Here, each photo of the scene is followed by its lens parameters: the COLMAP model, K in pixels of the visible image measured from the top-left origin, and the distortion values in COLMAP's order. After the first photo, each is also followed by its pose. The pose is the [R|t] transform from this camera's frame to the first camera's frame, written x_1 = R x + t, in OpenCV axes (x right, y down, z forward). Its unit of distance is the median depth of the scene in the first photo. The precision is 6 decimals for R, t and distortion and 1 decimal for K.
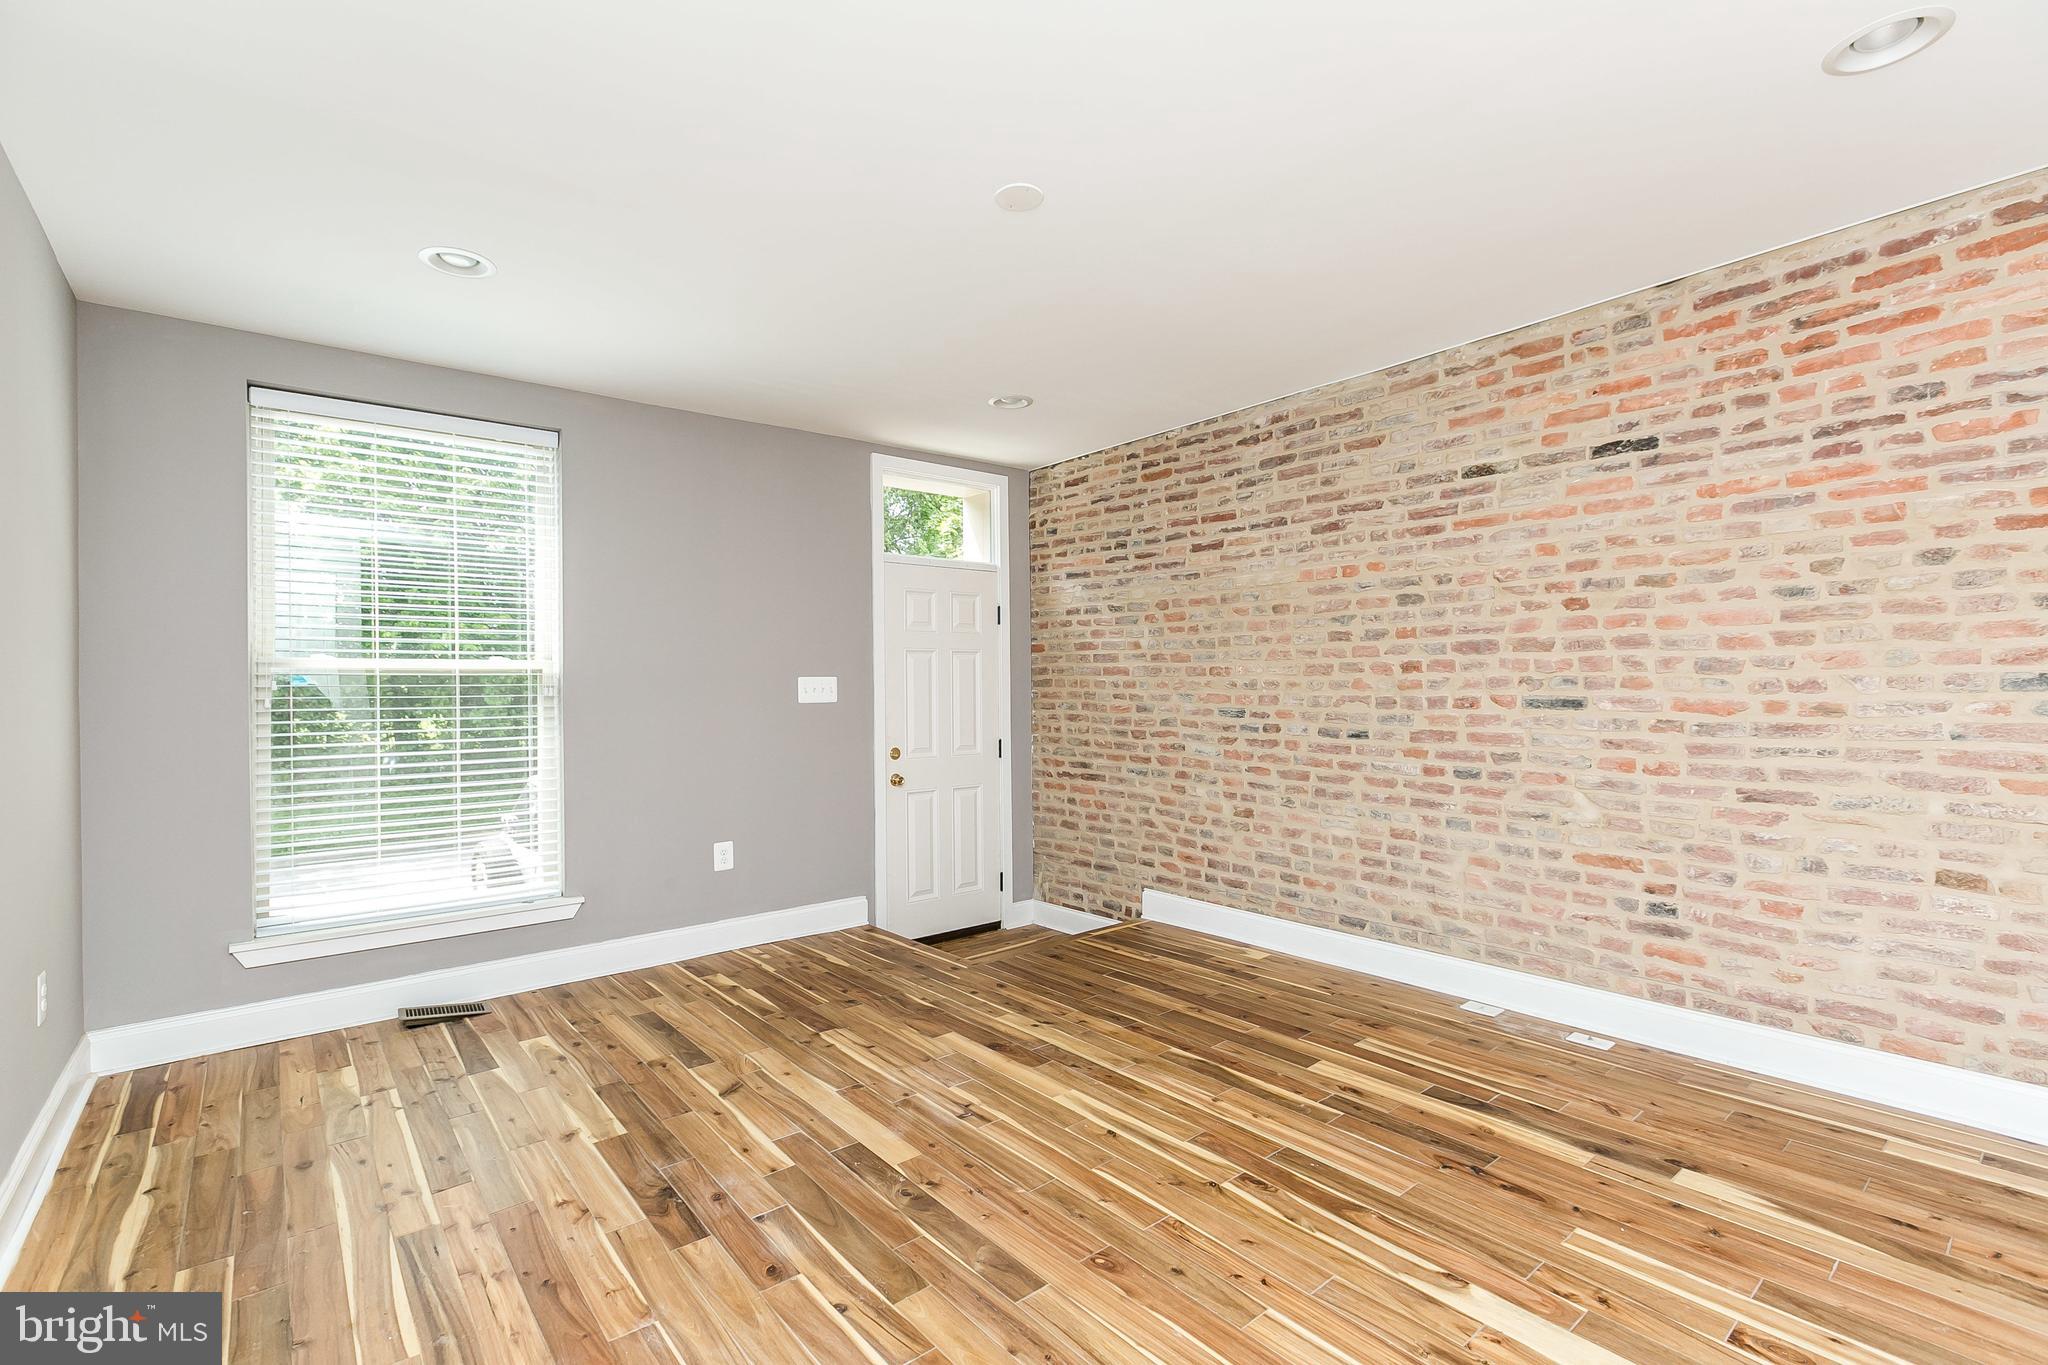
lens RADIAL K [[930.0, 0, 1023.5], [0, 930.0, 674.2], [0, 0, 1]] dist [0.004706, -0.001928]
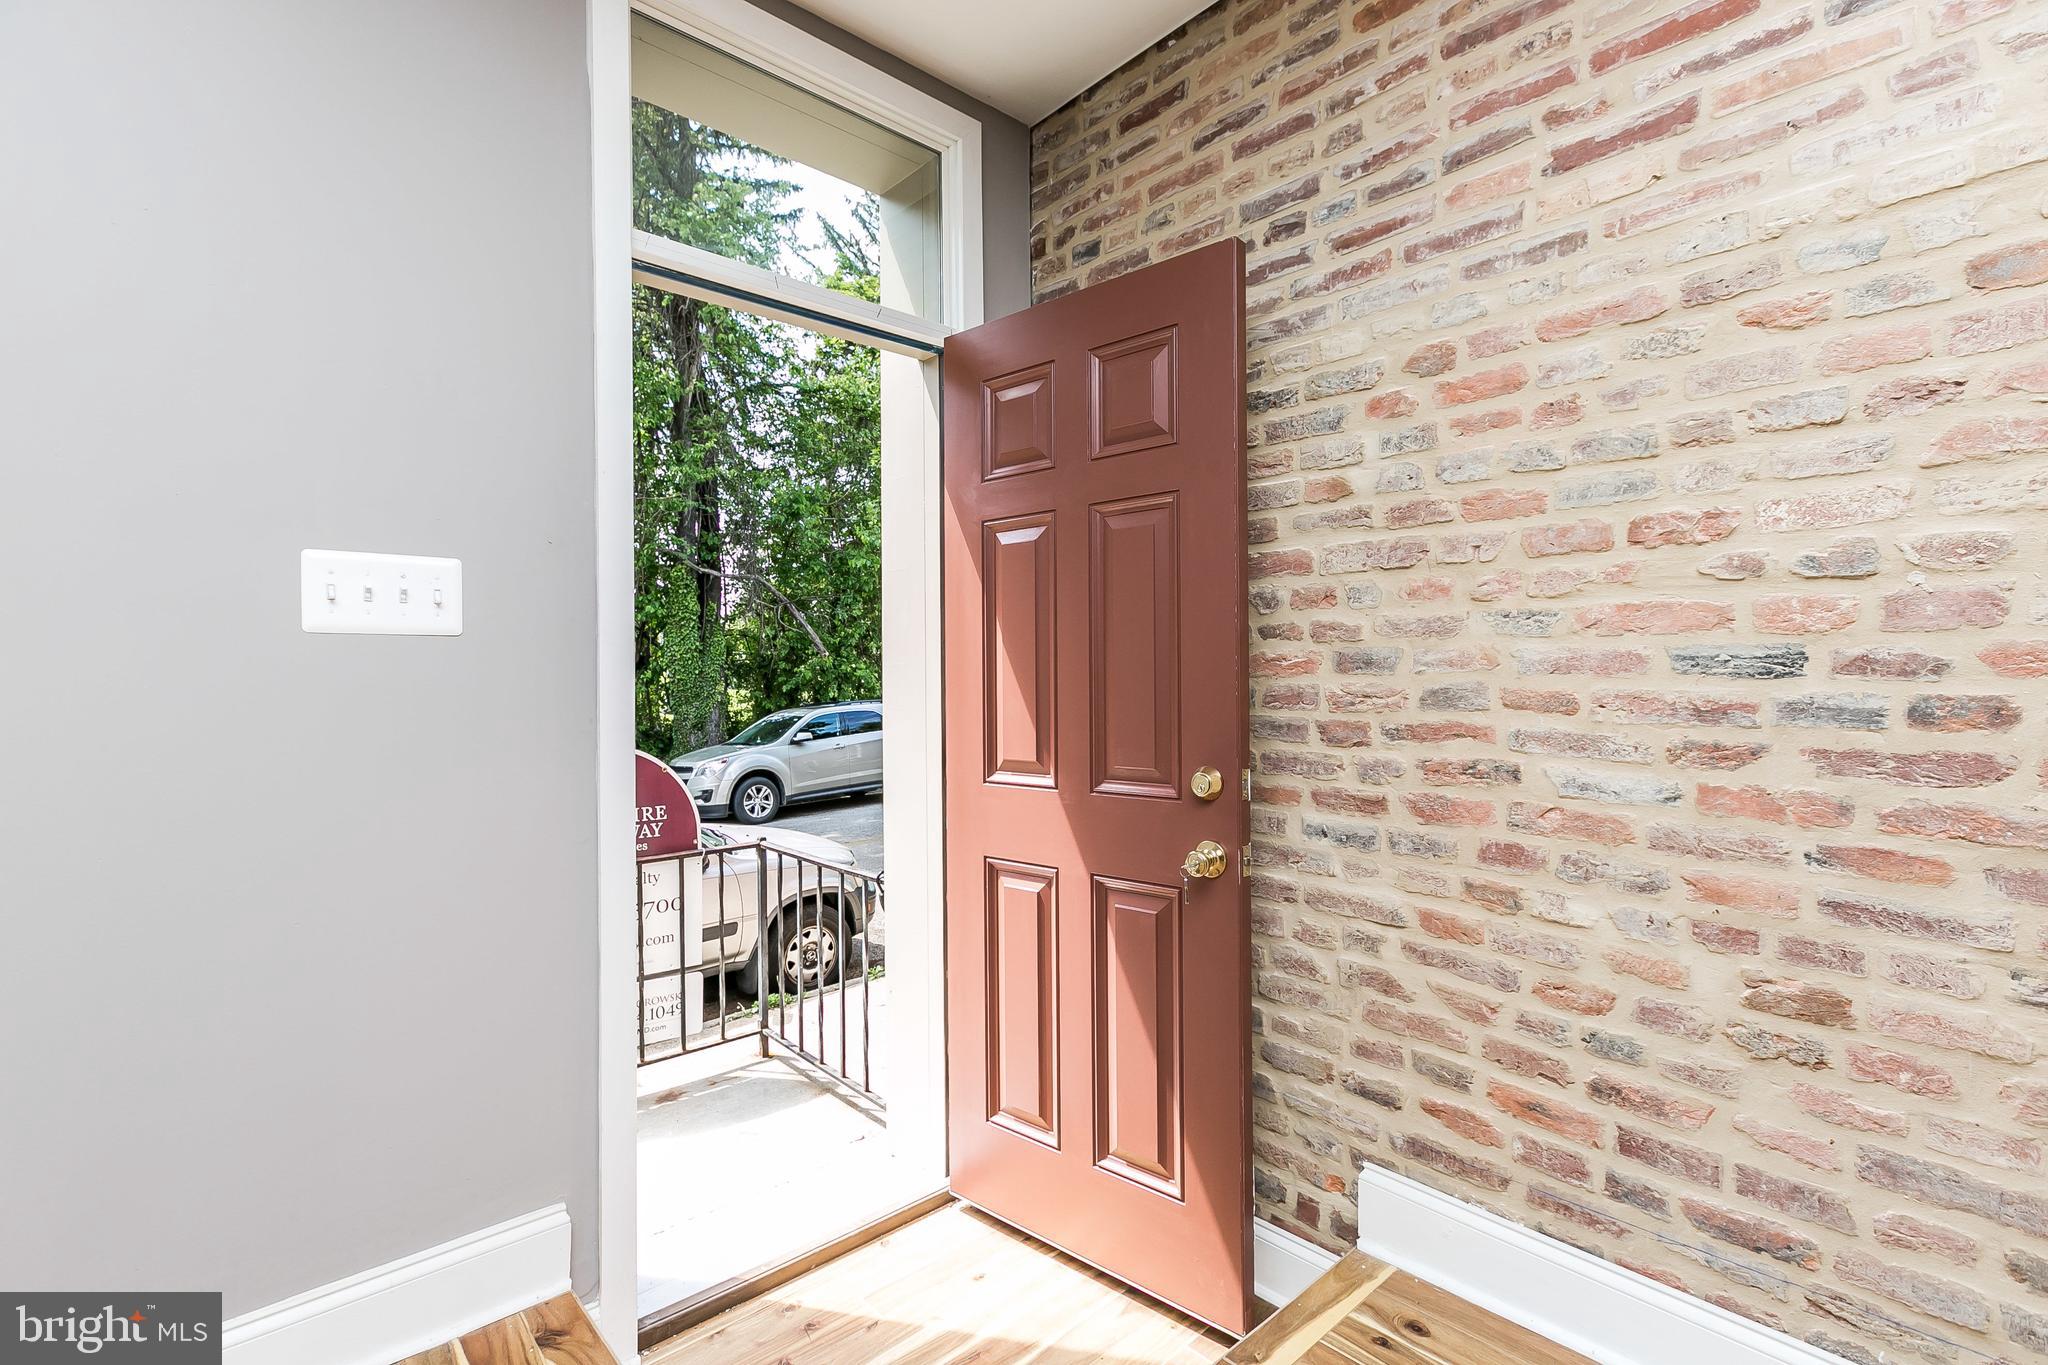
lens RADIAL K [[930.0, 0, 1021.8], [0, 930.0, 679.4], [0, 0, 1]] dist [0.004706, -0.001928]
pose [[0.999219, 0.002621, 0.039425, -0.019822], [-0.003049, 0.999937, 0.010798, 0.049421], [-0.039394, -0.010910, 0.999164, 0.792285]]
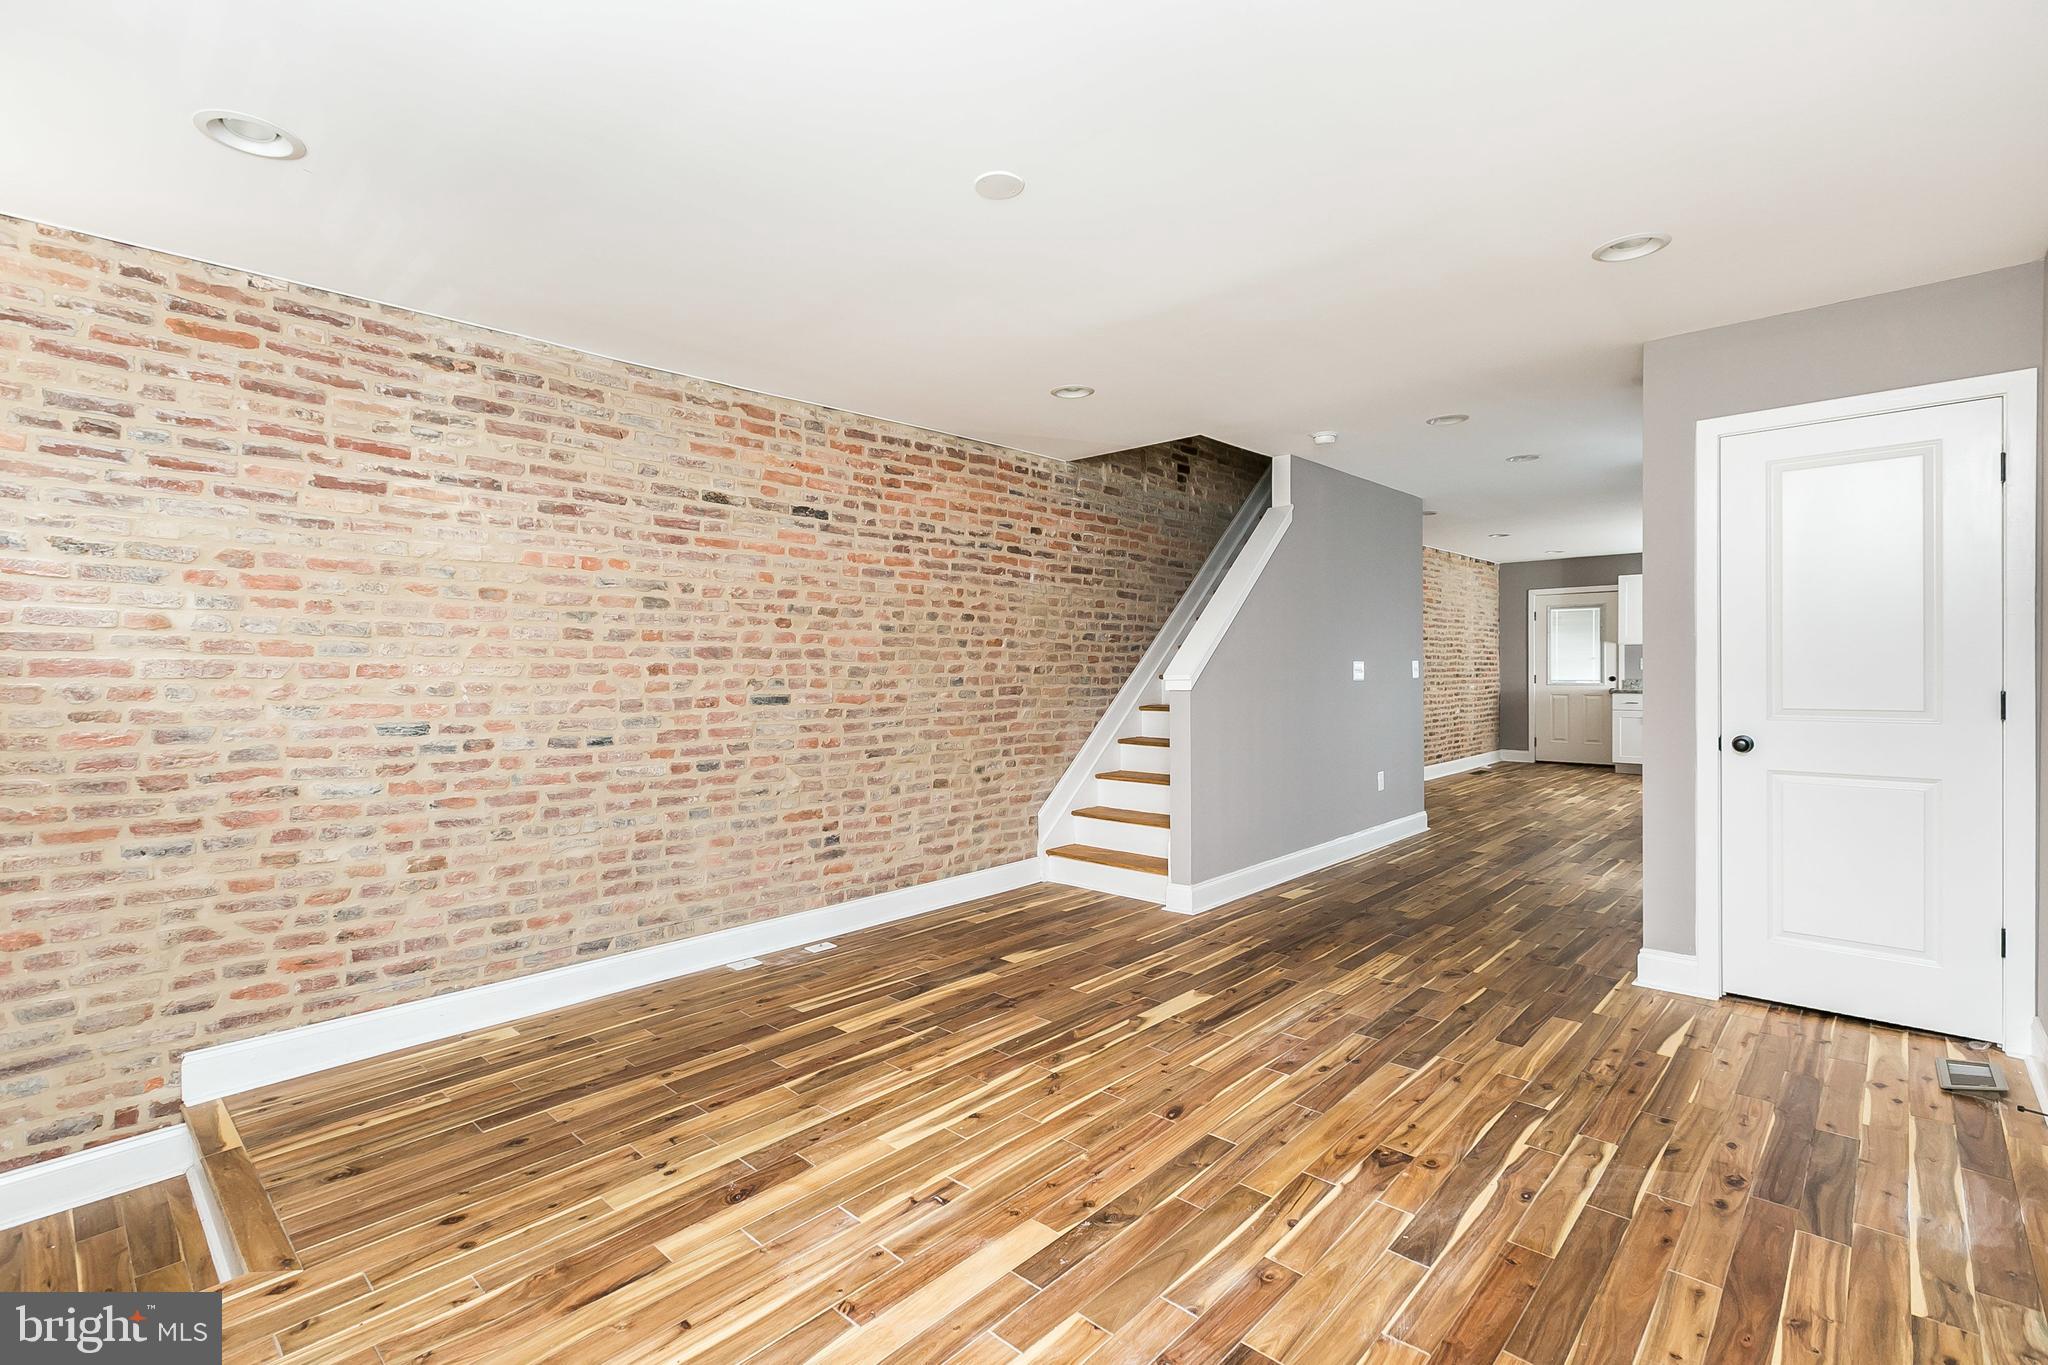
lens RADIAL K [[930.0, 0, 1026.2], [0, 930.0, 670.1], [0, 0, 1]] dist [0.004706, -0.001928]
pose [[-0.134352, 0.009594, 0.990887, -0.612433], [-0.002700, 0.999946, -0.010048, 0.001797], [-0.990930, -0.004025, -0.134319, 0.696674]]
